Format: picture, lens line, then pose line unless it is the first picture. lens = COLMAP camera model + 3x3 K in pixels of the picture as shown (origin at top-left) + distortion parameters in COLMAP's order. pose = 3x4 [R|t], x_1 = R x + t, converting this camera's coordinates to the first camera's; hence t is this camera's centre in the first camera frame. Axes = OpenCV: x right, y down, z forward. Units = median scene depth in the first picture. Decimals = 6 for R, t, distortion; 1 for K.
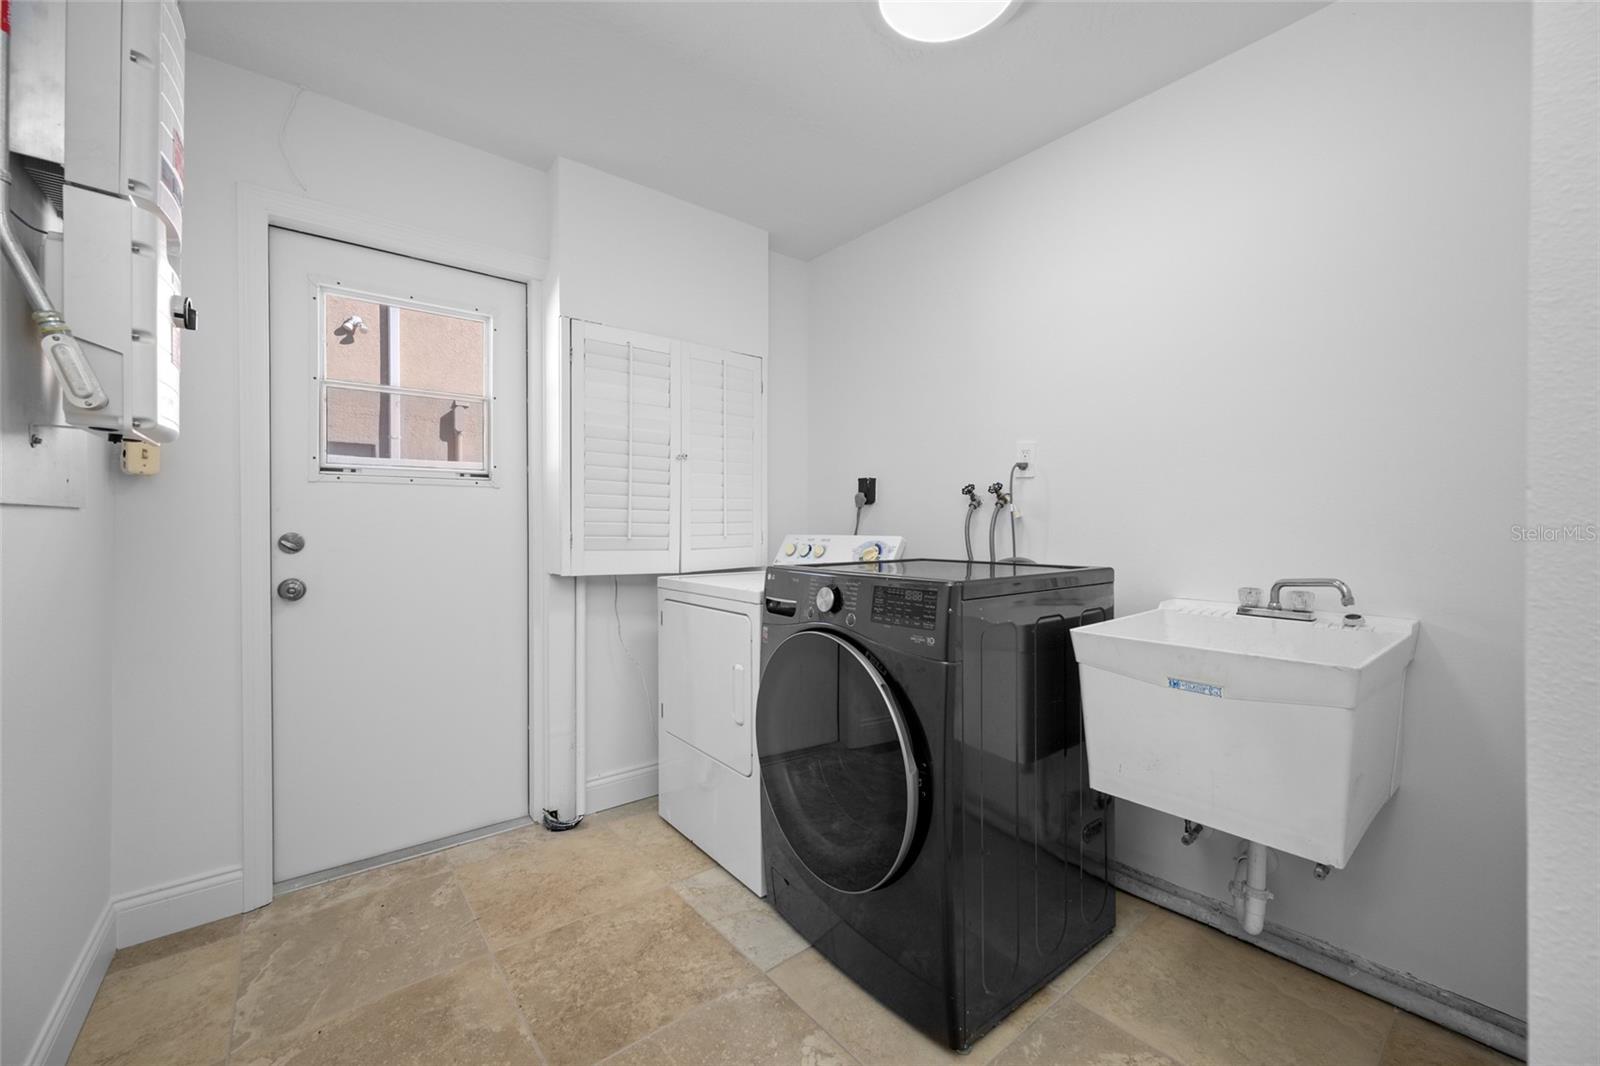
lens RADIAL K [[628.2, 0, 799.4], [0, 628.2, 530.8], [0, 0, 1]] dist [0.001146, 0.000010]
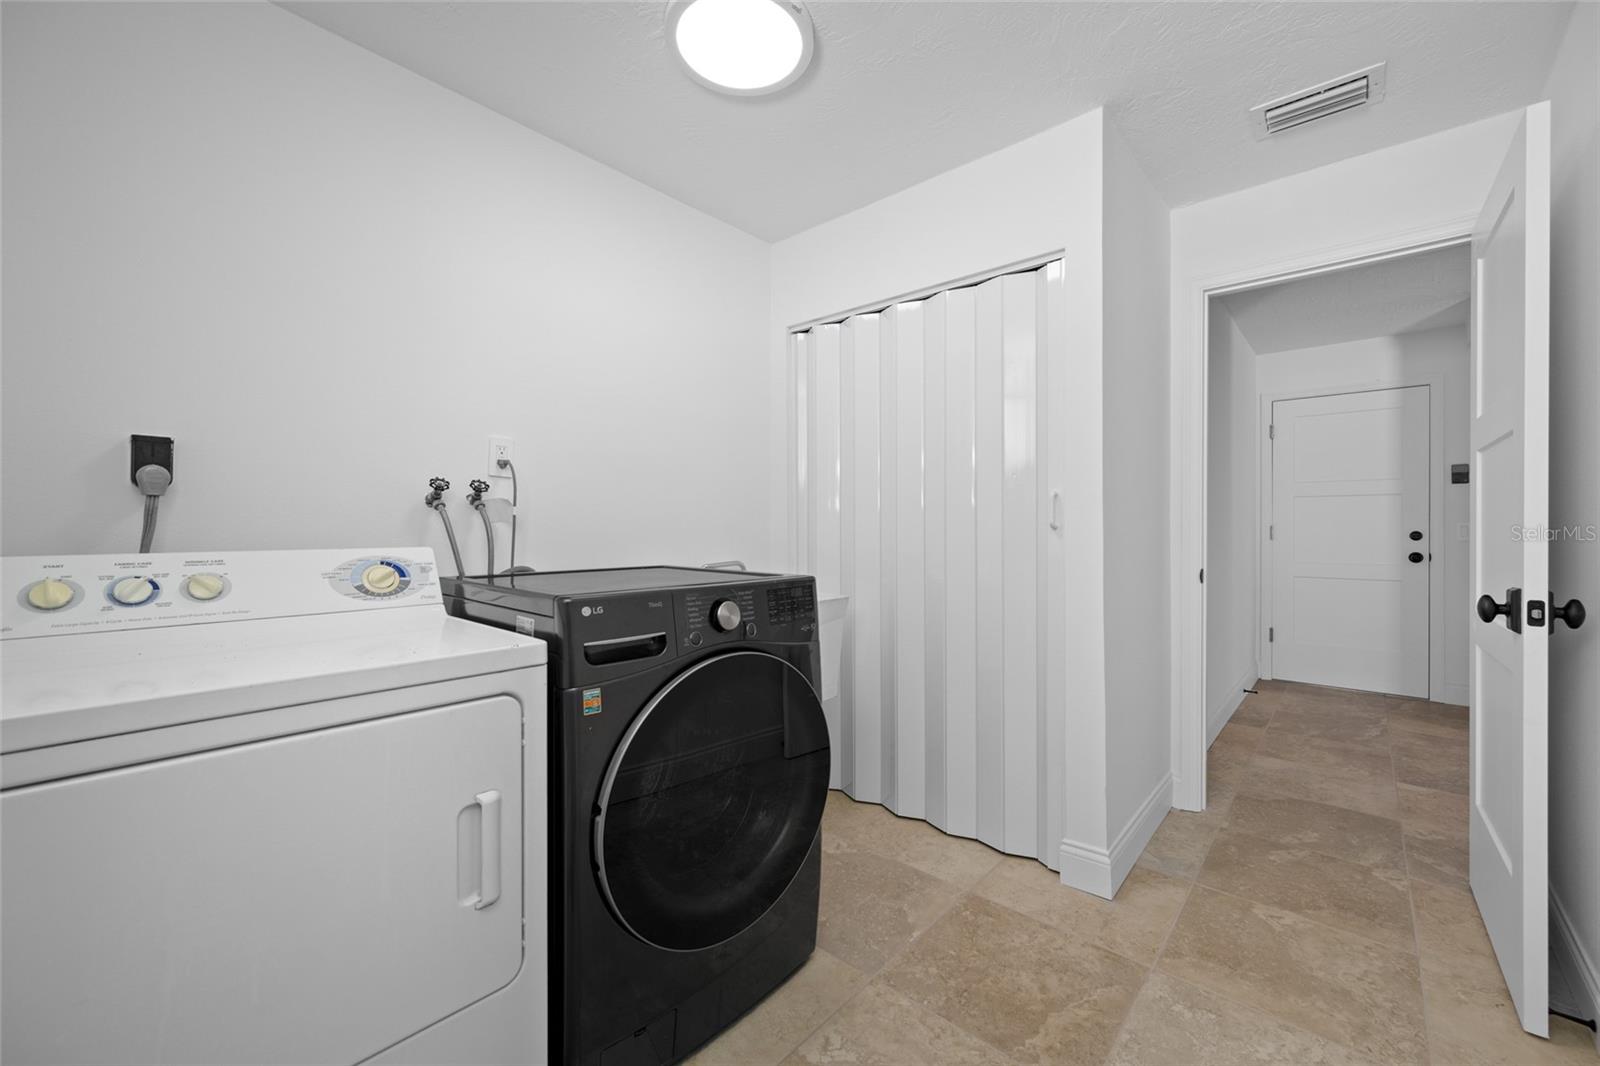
lens RADIAL K [[628.2, 0, 799.4], [0, 628.2, 530.8], [0, 0, 1]] dist [0.001146, 0.000010]
pose [[-0.161047, -0.000758, 0.986946, -0.664283], [0.010424, 0.999943, 0.002469, -0.008061], [-0.986892, 0.010685, -0.161030, 0.822473]]
